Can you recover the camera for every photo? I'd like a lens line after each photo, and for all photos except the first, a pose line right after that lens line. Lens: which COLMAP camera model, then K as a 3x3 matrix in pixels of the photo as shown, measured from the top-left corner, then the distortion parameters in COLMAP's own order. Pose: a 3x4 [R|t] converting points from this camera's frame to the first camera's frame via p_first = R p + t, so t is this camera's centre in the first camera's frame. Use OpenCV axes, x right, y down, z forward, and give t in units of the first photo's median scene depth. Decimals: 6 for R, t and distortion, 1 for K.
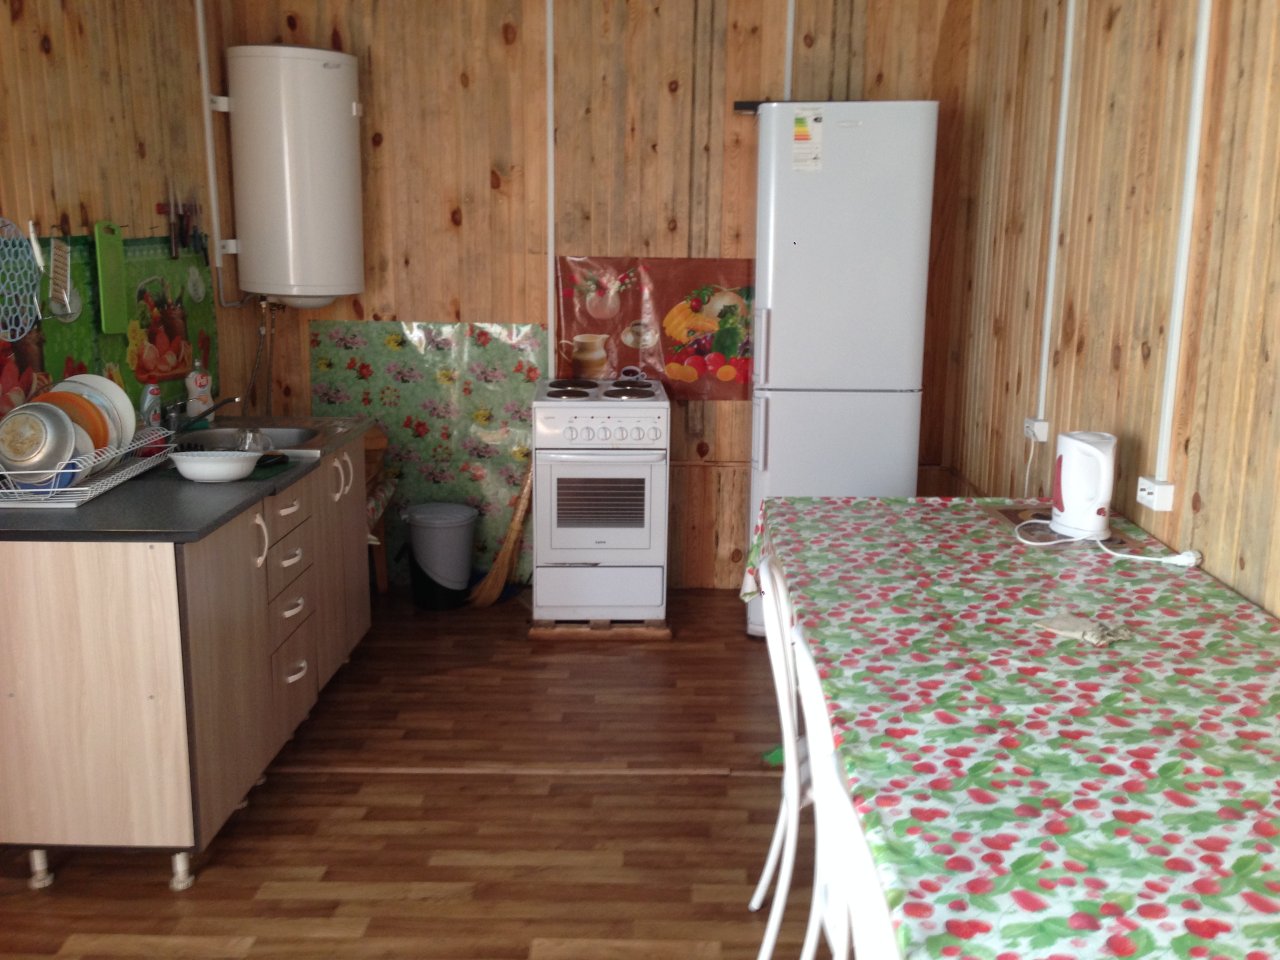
lens RADIAL K [[1156.9, 0, 636.8], [0, 1156.9, 483.9], [0, 0, 1]] dist [0.064071, 0.000000]
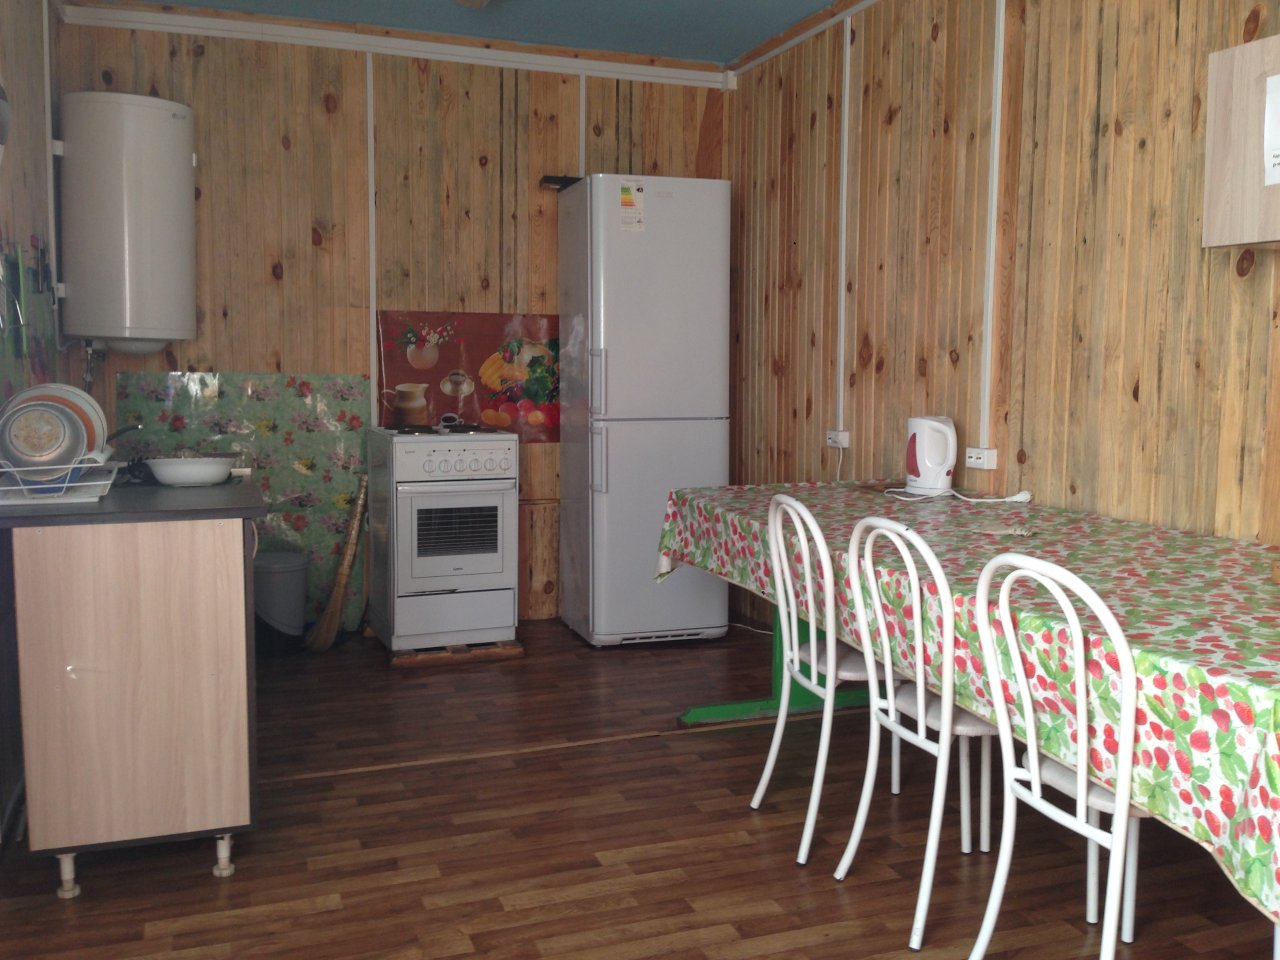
lens RADIAL K [[1156.9, 0, 634.3], [0, 1156.9, 485.7], [0, 0, 1]] dist [0.064071, 0.000000]
pose [[0.935530, -0.040177, 0.350956, -0.261337], [0.075913, 0.993165, -0.088663, 0.084900], [-0.344995, 0.109590, 0.932185, -0.058337]]
